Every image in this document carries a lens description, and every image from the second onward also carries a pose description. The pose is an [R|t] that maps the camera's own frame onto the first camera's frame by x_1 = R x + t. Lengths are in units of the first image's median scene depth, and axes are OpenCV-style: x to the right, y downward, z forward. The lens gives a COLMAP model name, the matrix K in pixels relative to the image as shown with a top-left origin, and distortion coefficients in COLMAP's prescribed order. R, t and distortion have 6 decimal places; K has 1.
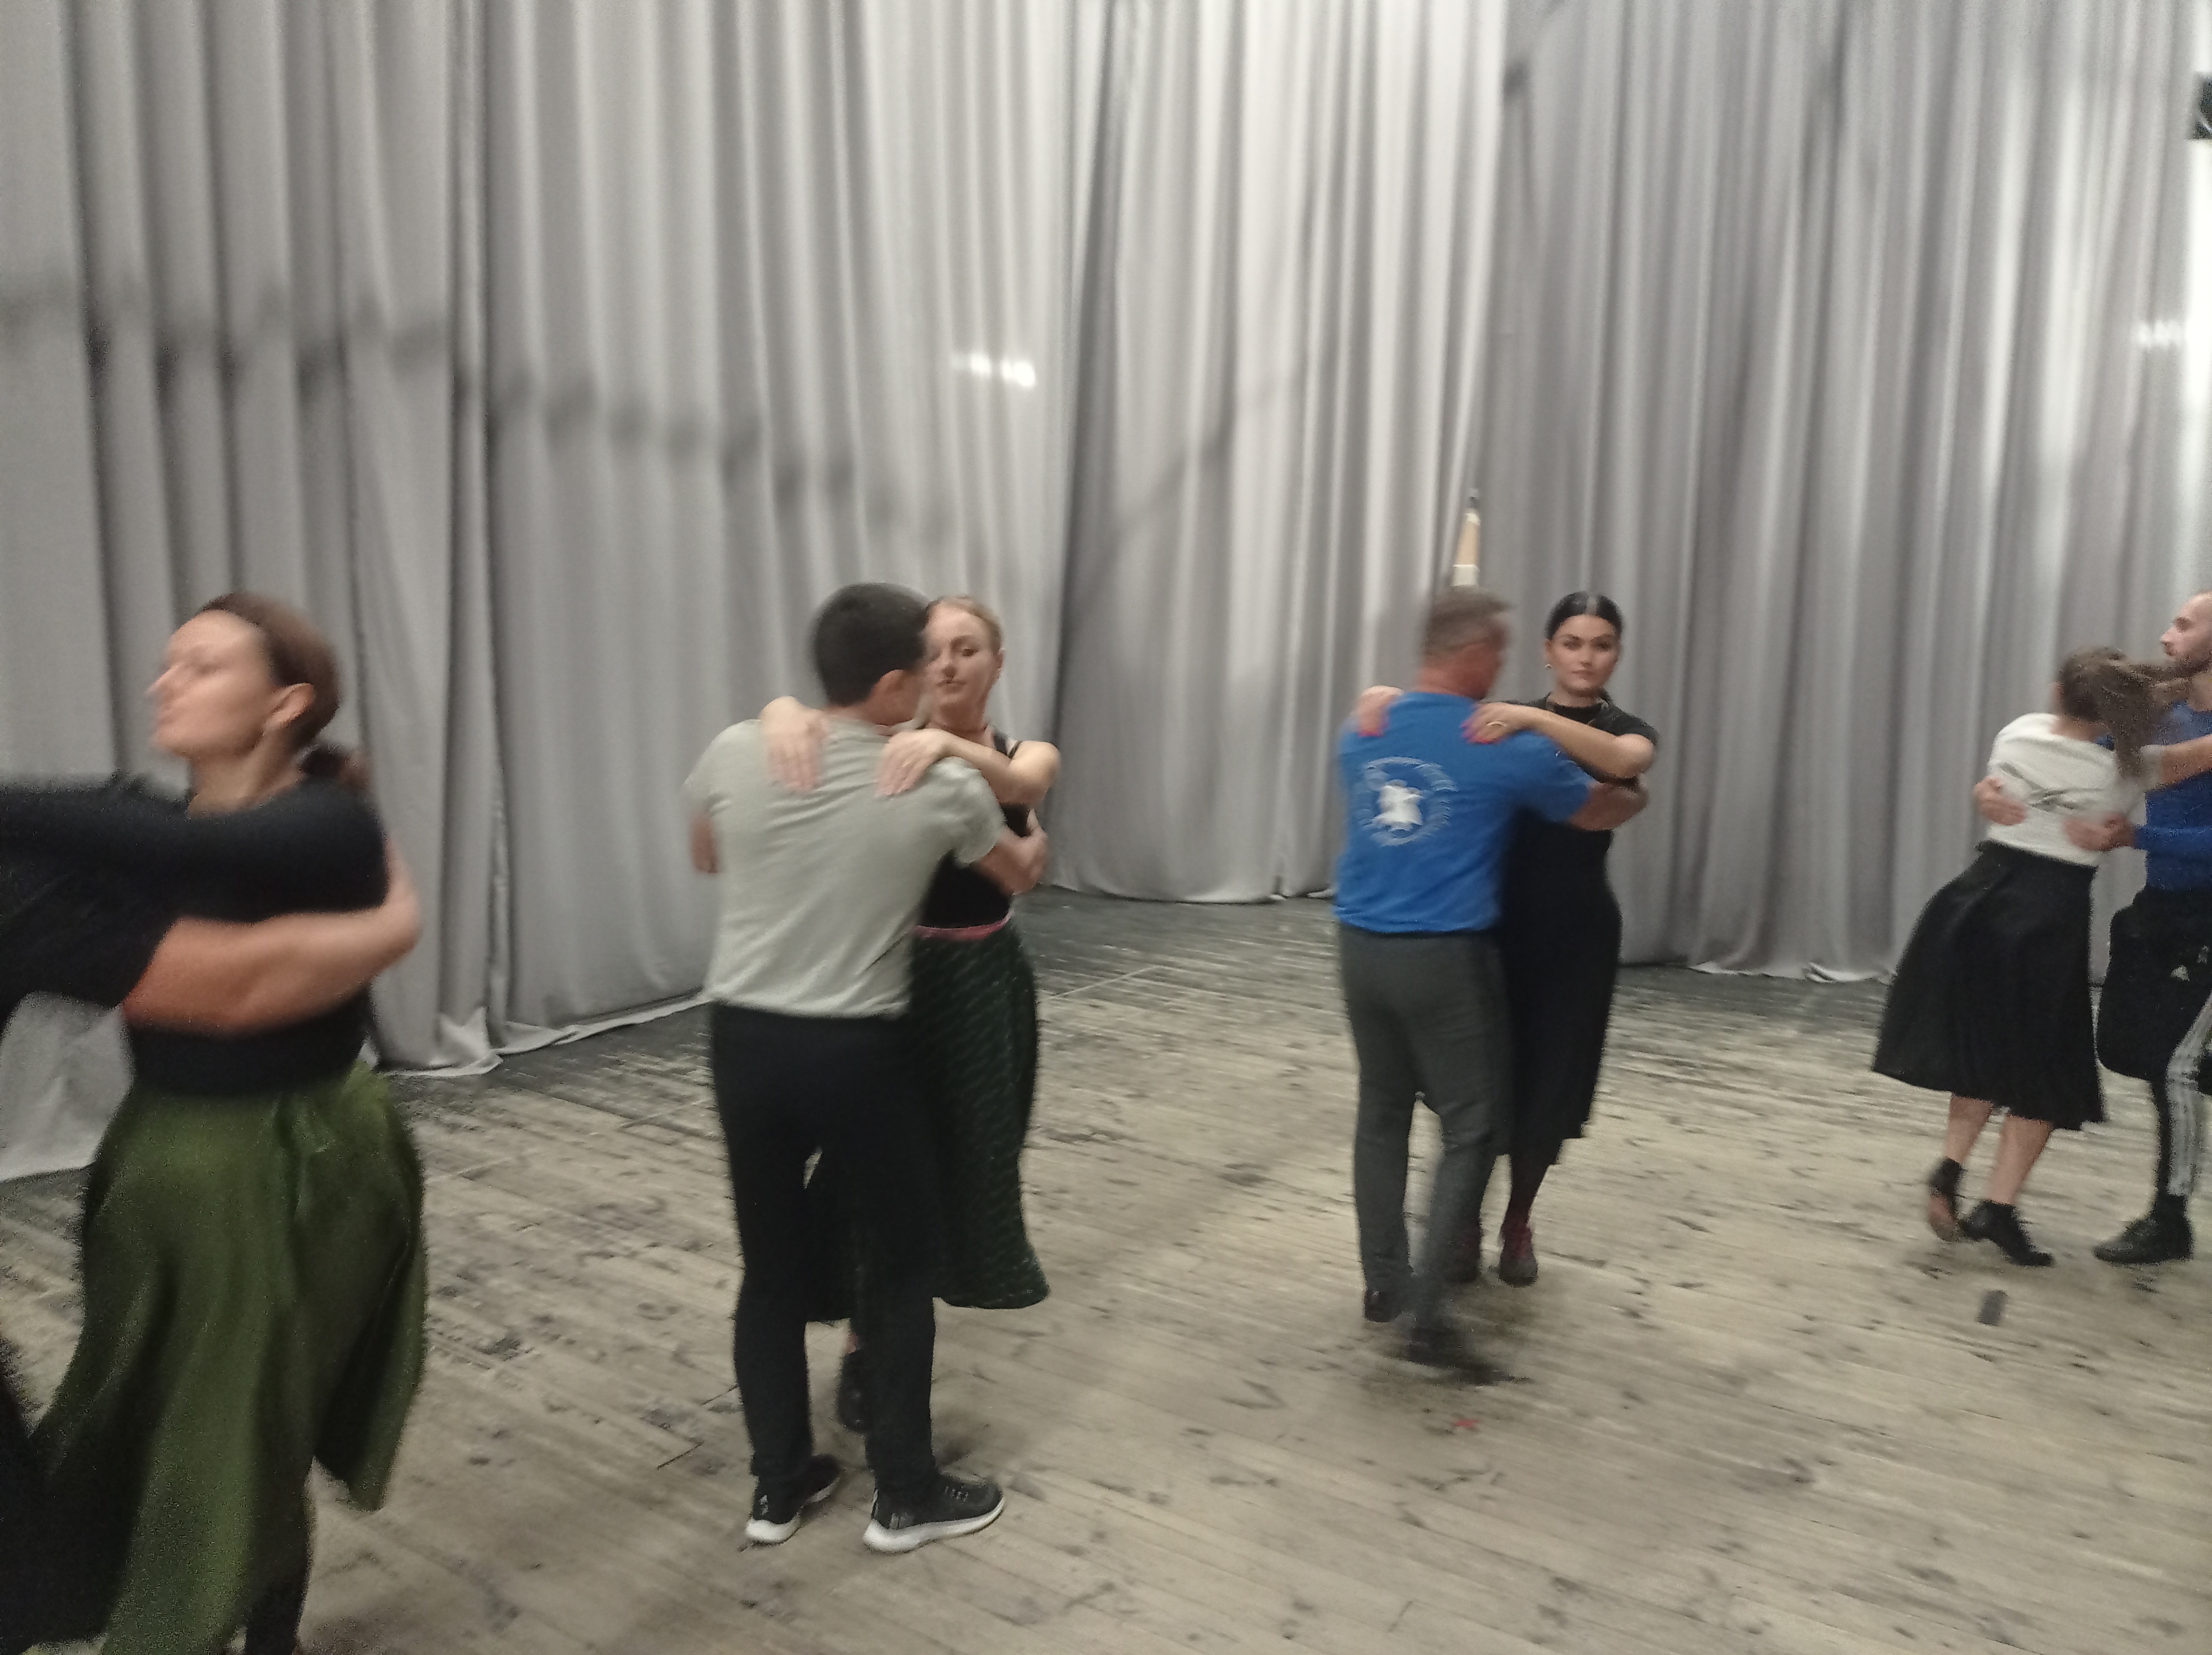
lens RADIAL K [[1647.5, 0, 1099.3], [0, 1647.5, 837.9], [0, 0, 1]] dist [0.040338, -0.035786]
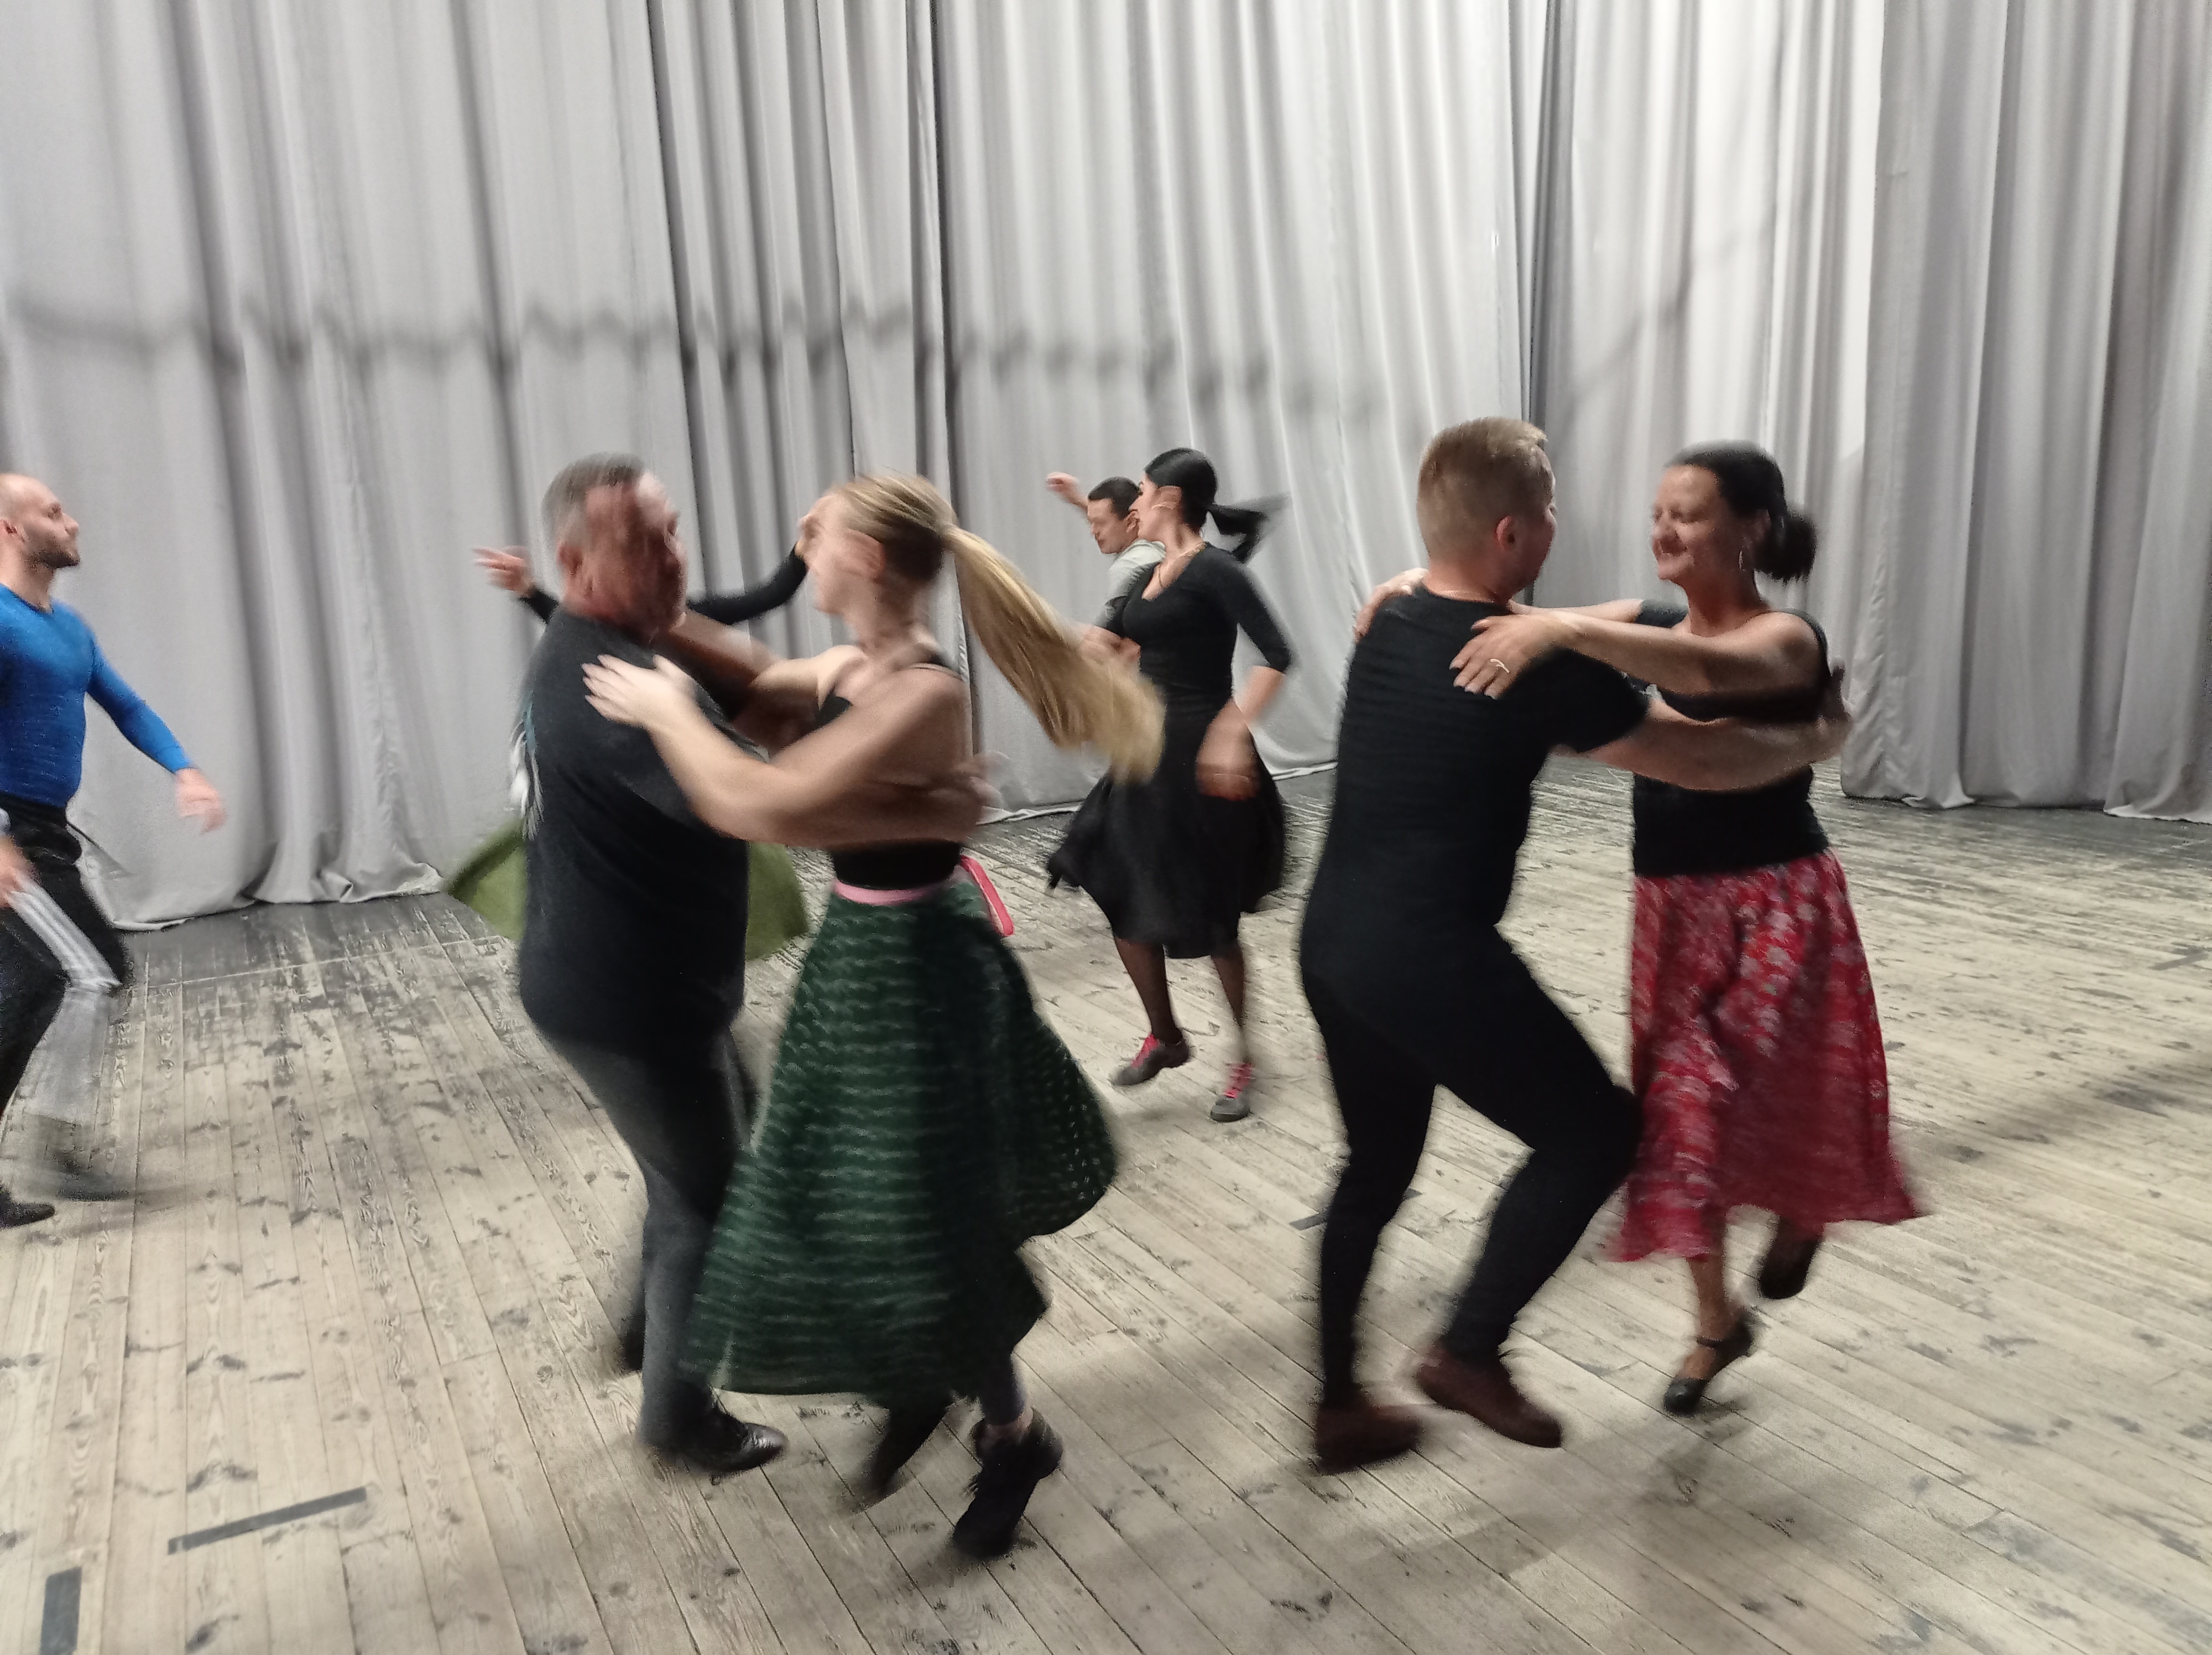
lens RADIAL K [[1647.5, 0, 1086.9], [0, 1647.5, 856.2], [0, 0, 1]] dist [0.040338, -0.035786]
pose [[0.876278, 0.050181, -0.479185, 0.429687], [-0.007344, 0.995837, 0.090857, 0.029305], [0.481749, -0.076097, 0.872999, -0.203099]]
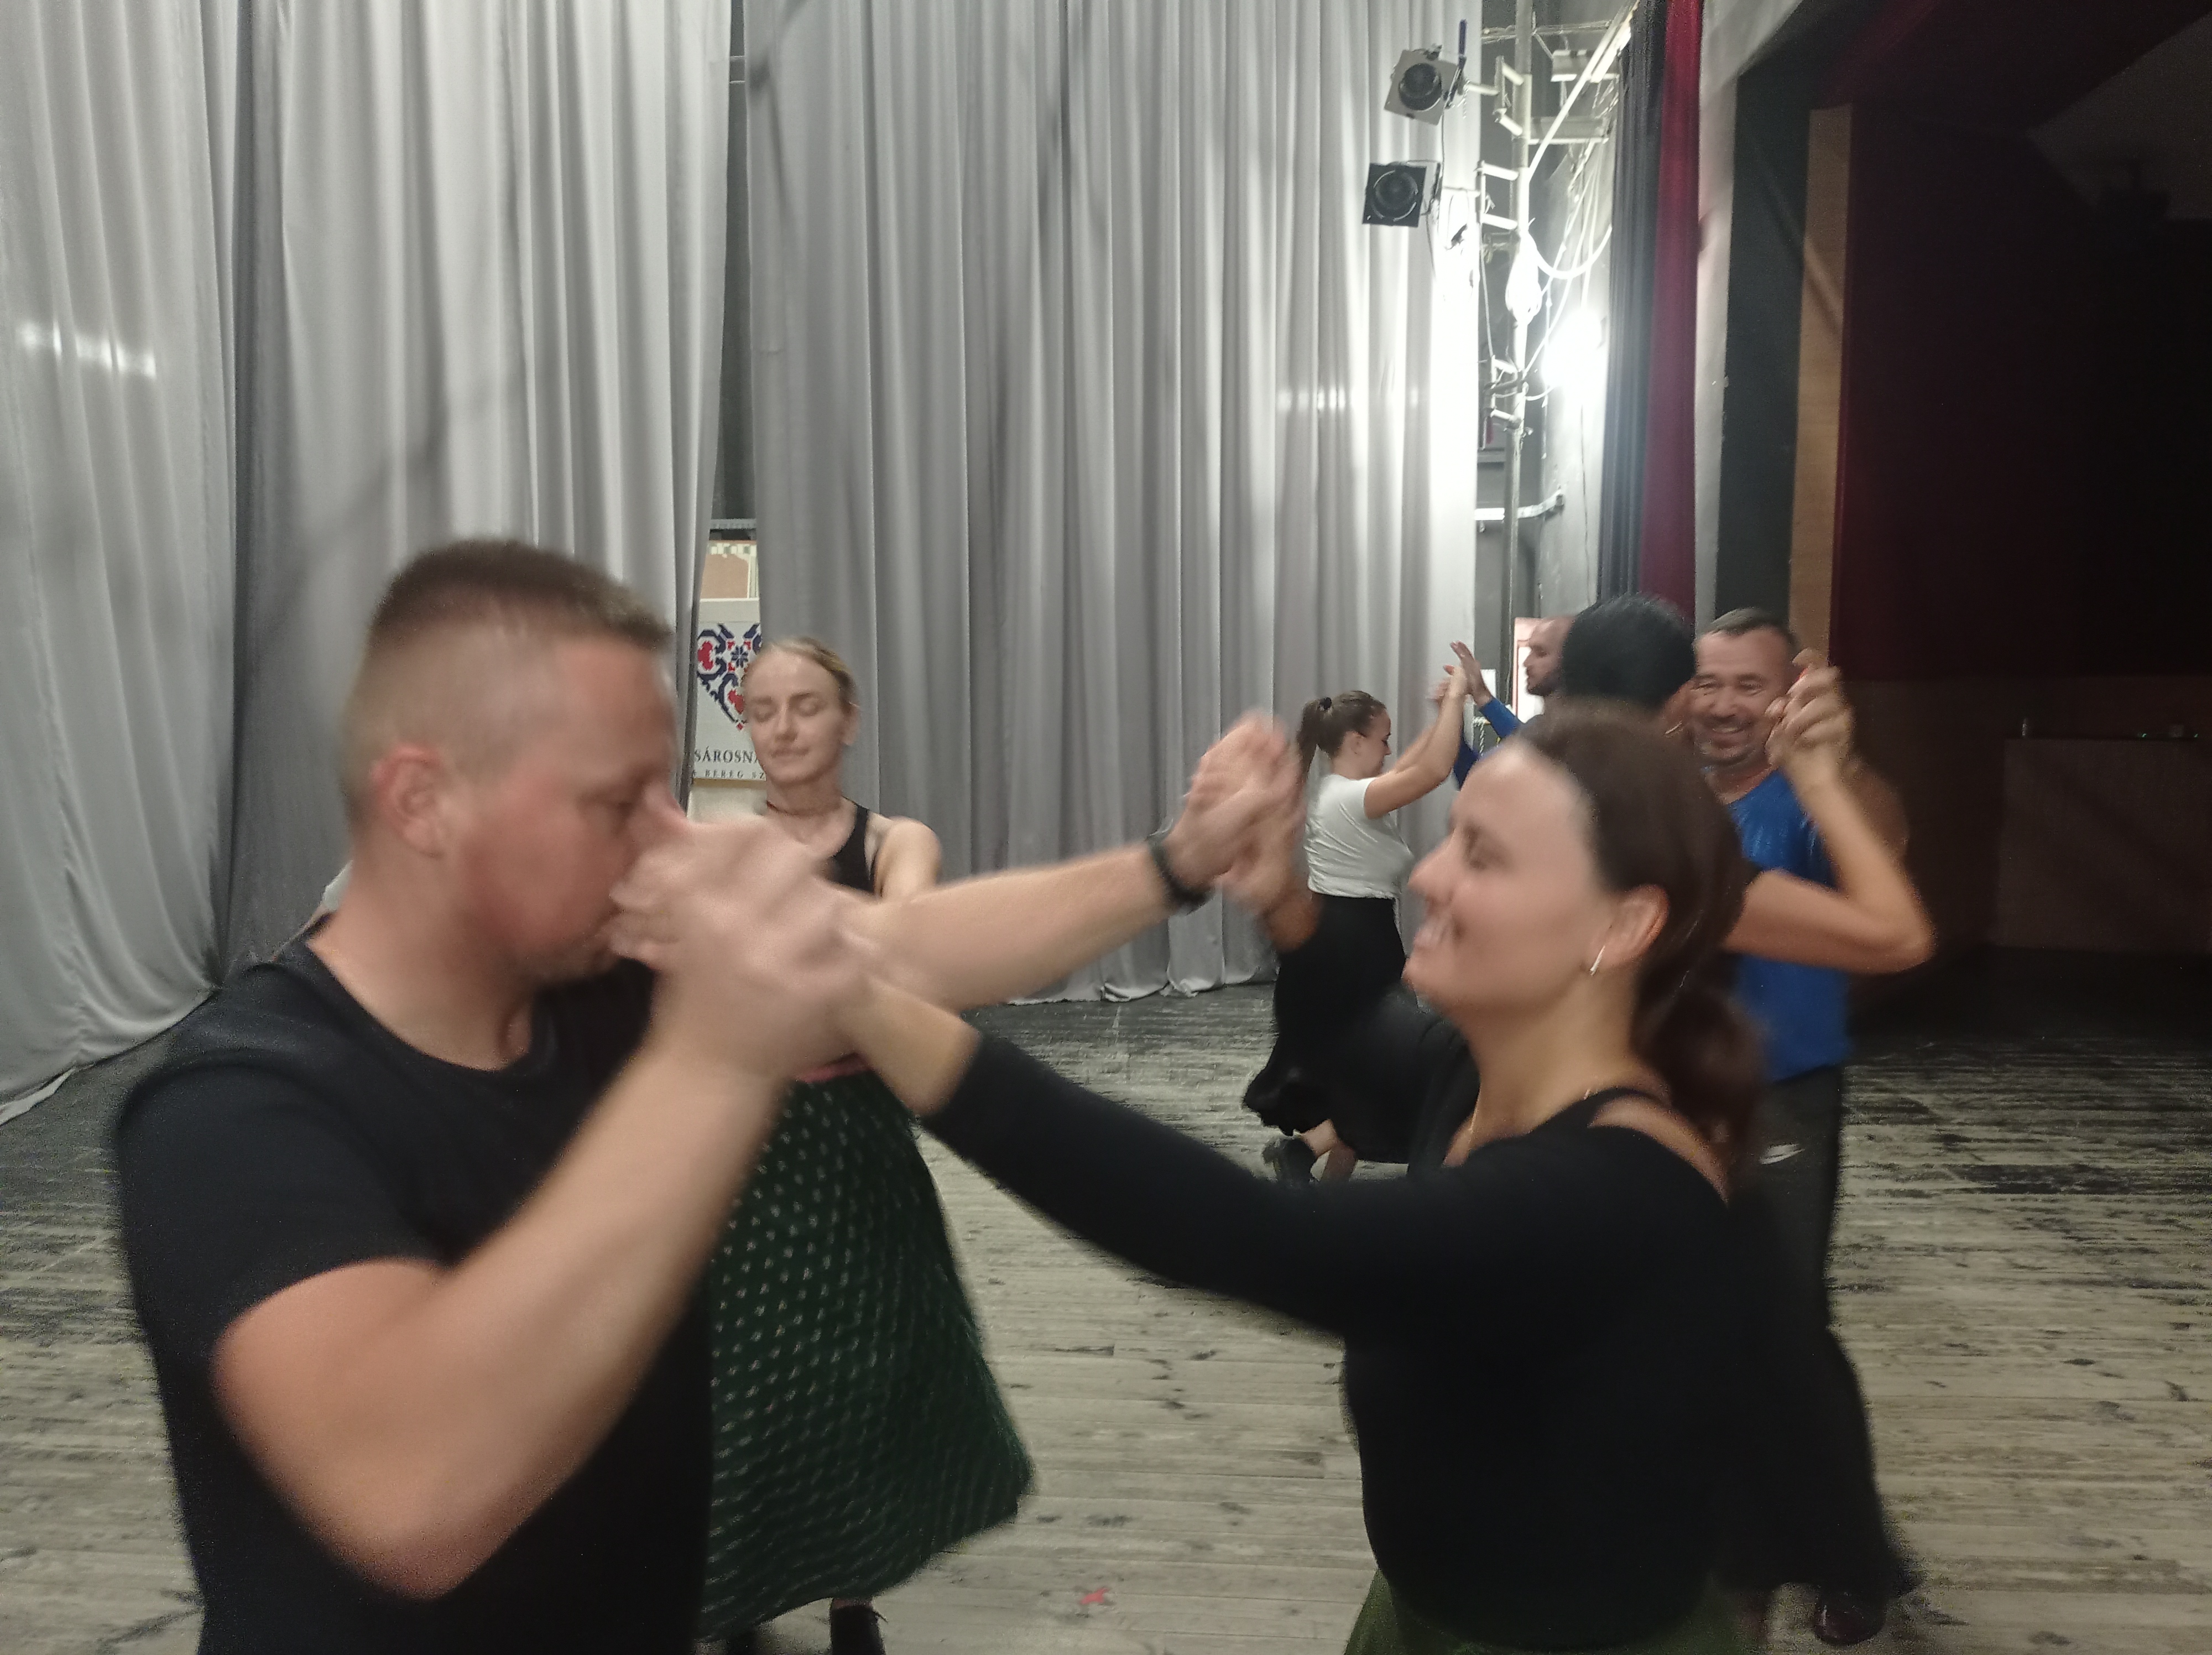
lens RADIAL K [[1647.5, 0, 1086.1], [0, 1647.5, 844.6], [0, 0, 1]] dist [0.040338, -0.035786]
pose [[0.871748, -0.069334, 0.485024, -0.099082], [0.077954, 0.996954, 0.002405, -0.019151], [-0.483714, 0.035713, 0.874497, 0.147799]]
